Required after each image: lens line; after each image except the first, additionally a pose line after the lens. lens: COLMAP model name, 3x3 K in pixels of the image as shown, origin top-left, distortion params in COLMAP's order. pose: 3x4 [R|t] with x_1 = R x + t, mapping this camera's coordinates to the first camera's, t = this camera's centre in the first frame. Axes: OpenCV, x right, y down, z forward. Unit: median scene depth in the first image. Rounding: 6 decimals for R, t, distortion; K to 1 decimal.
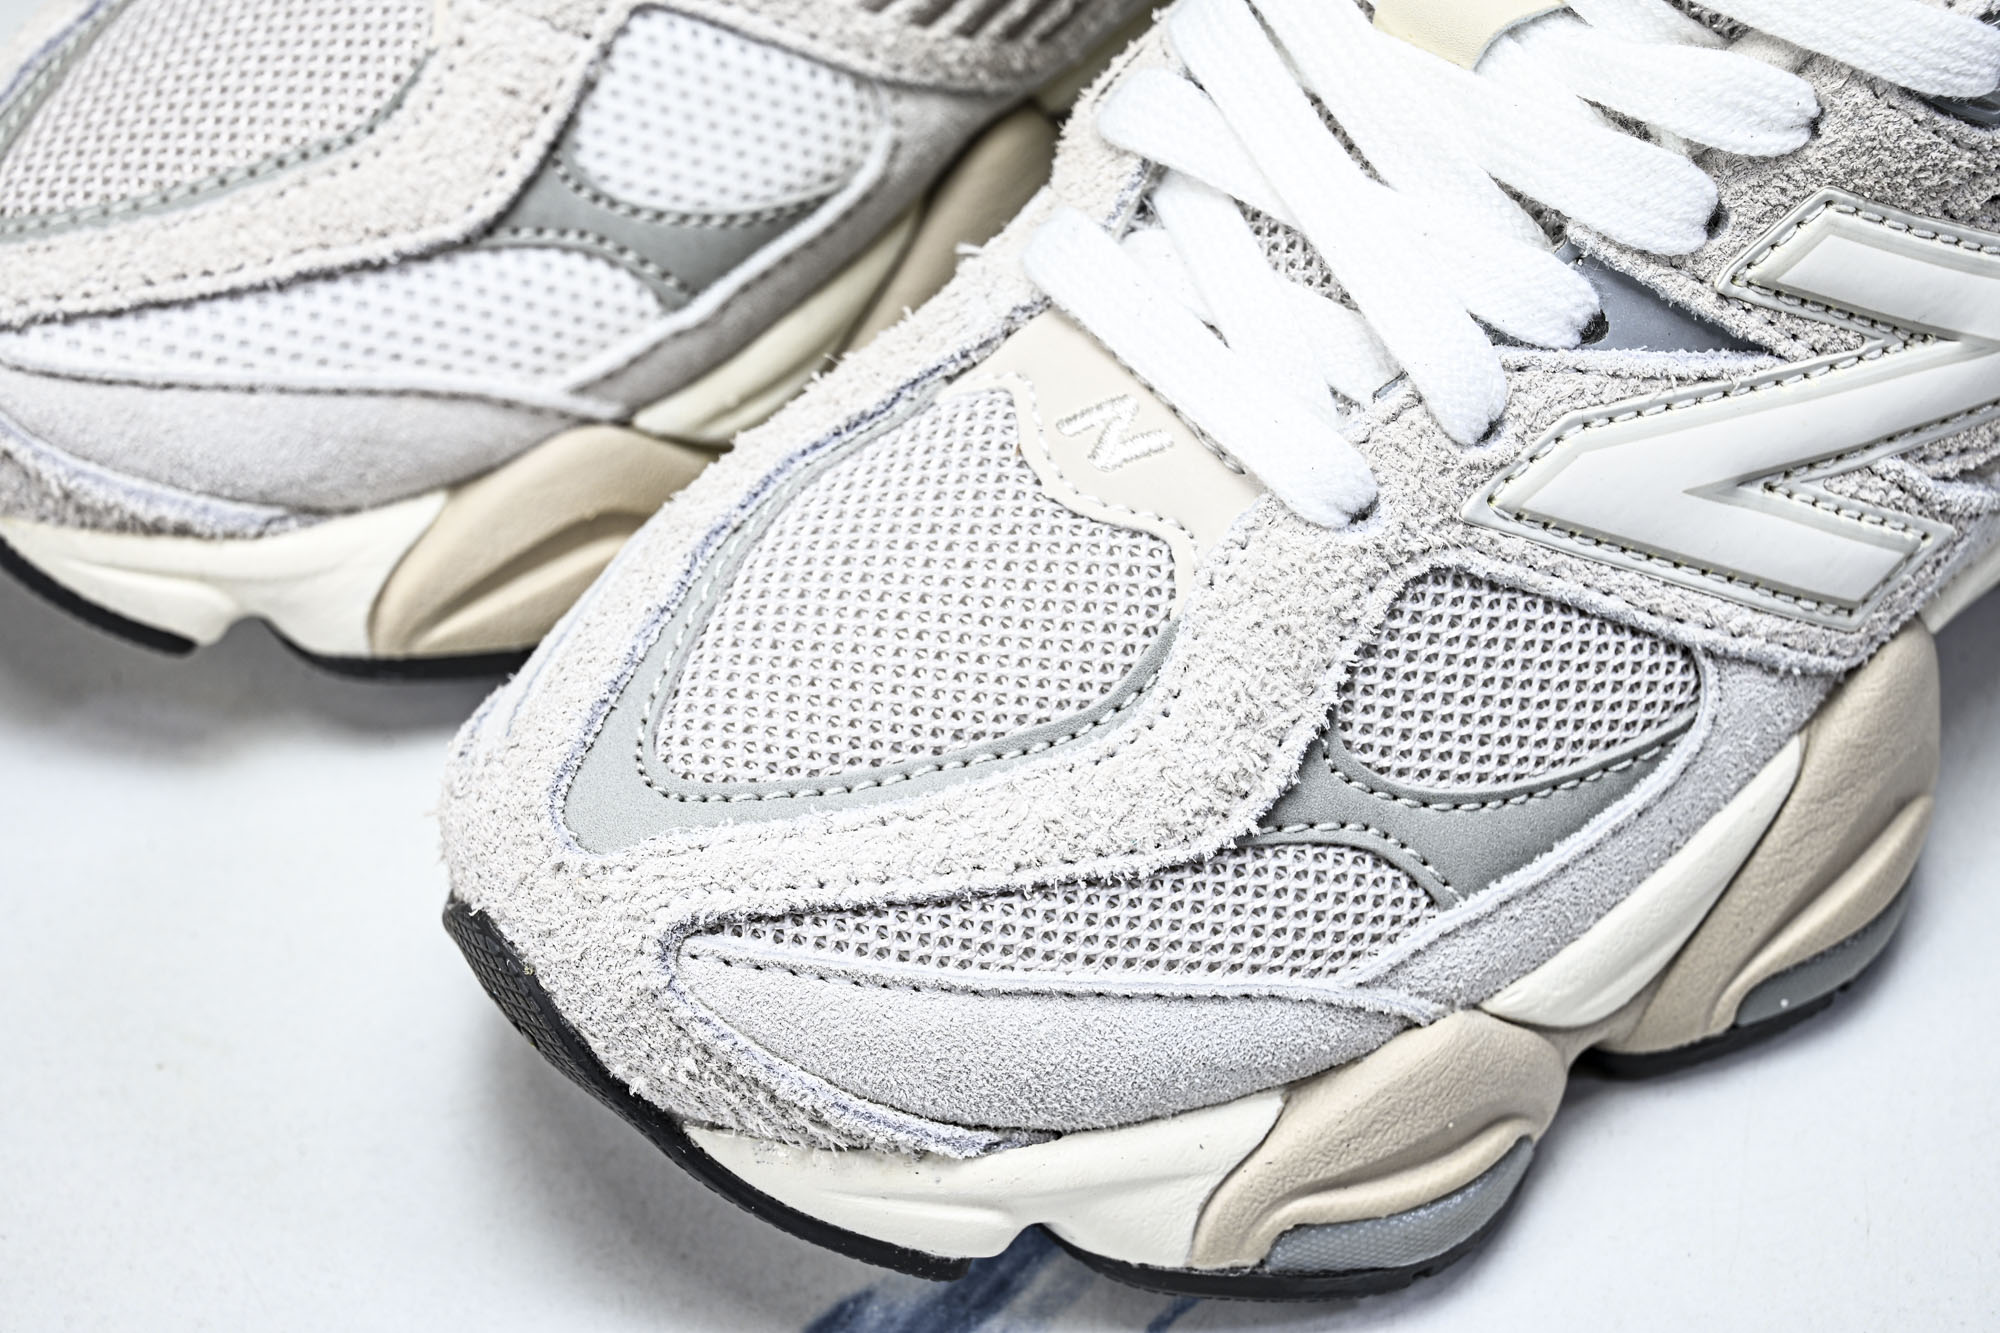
lens RADIAL K [[4030.3, 0, 1057.9], [0, 4030.3, 795.4], [0, 0, 1]] dist [0.008901, -0.079255]
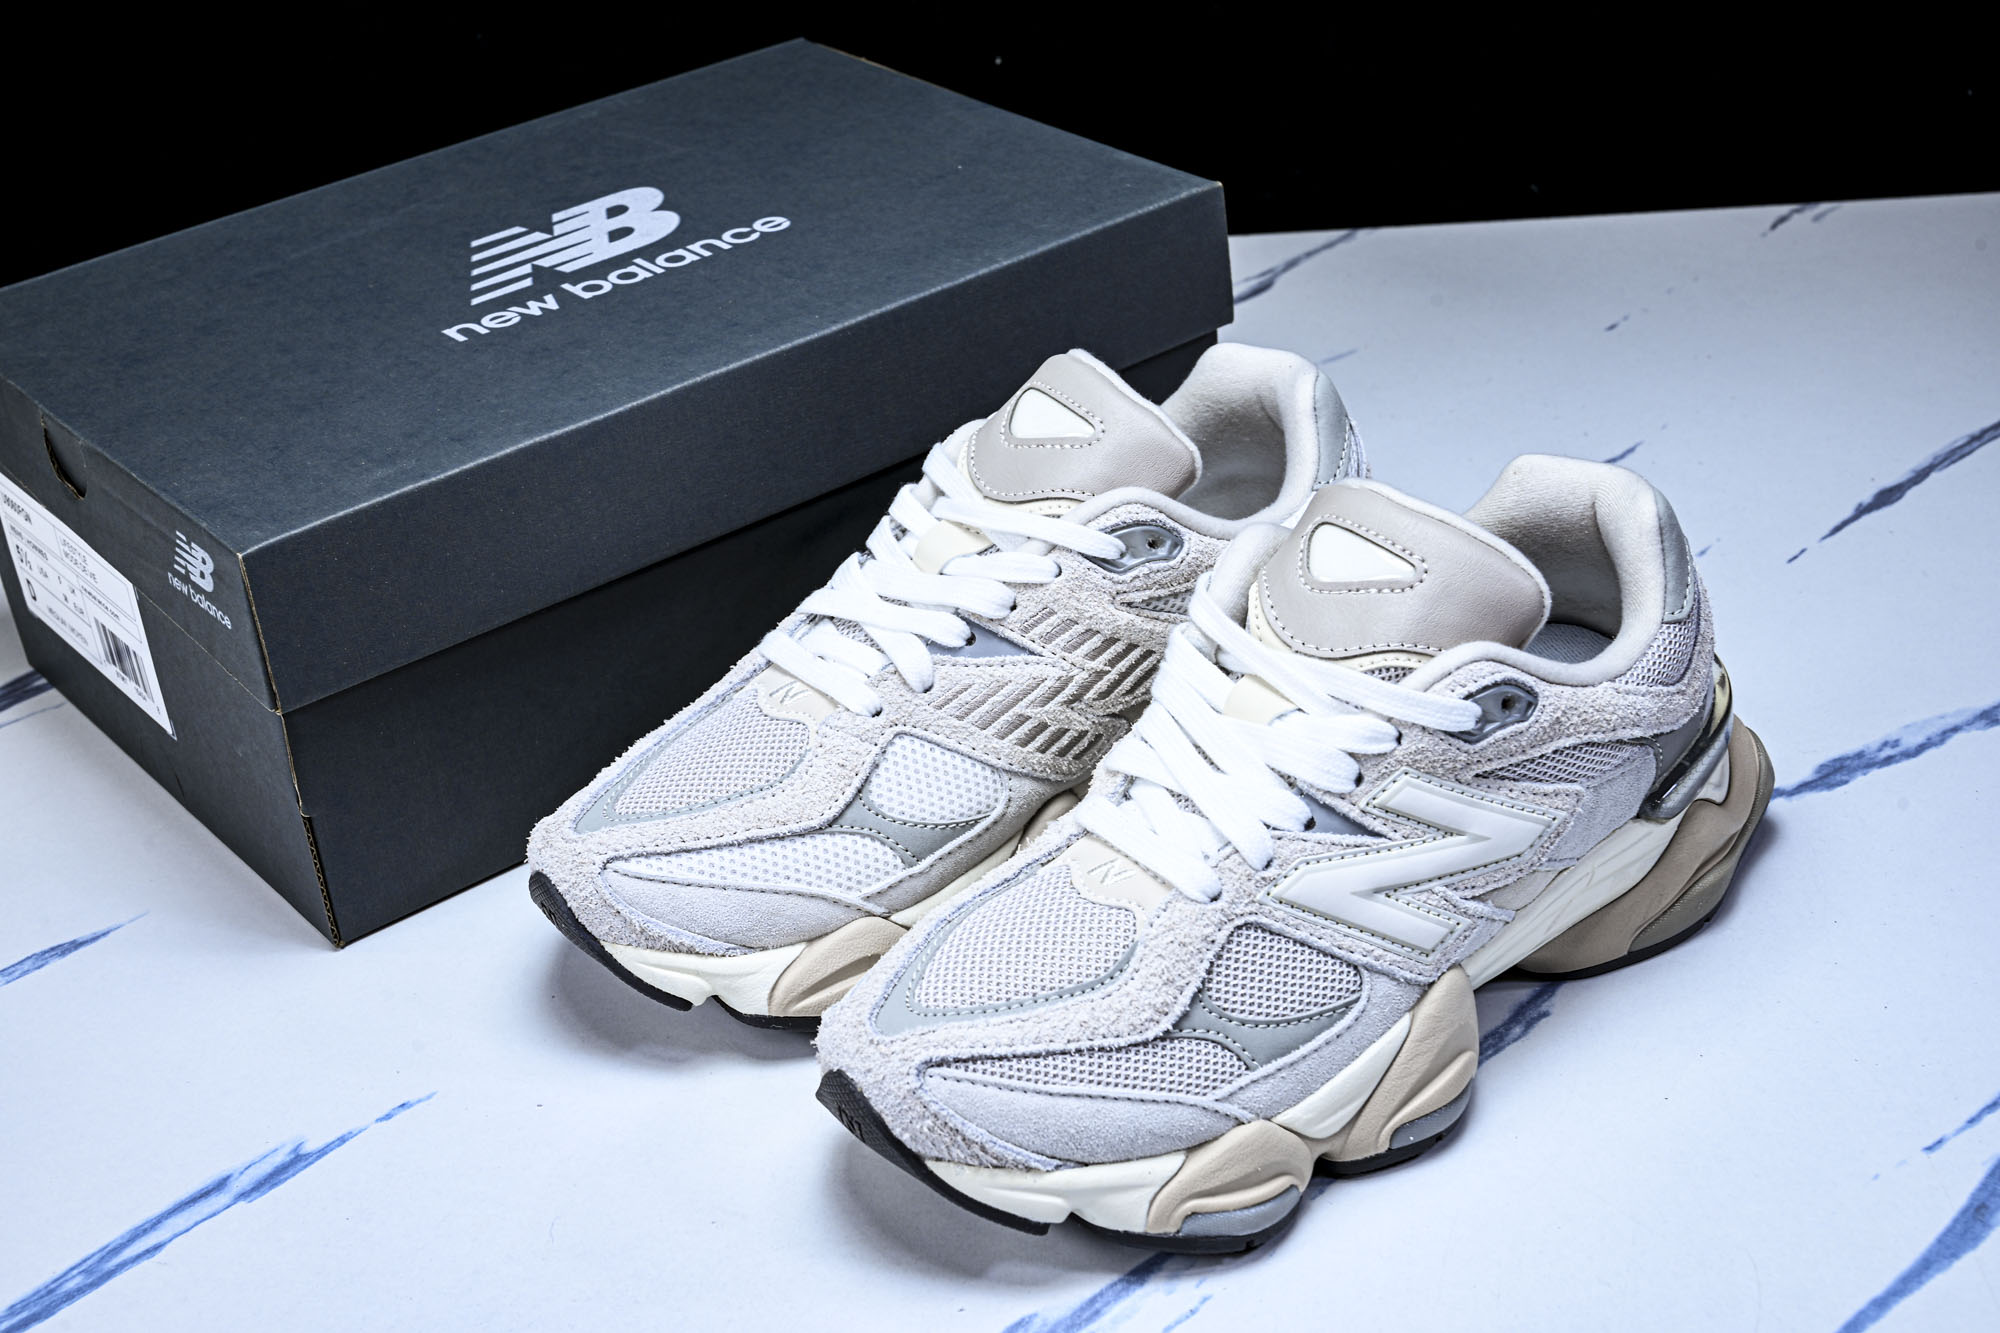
lens RADIAL K [[2702.5, 0, 1067.3], [0, 2702.5, 666.3], [0, 0, 1]] dist [-0.015797, -0.014674]
pose [[0.999993, 0.001853, 0.003145, -0.015624], [-0.000730, 0.945704, -0.325027, 0.310374], [-0.003577, 0.325023, 0.945699, -0.533485]]
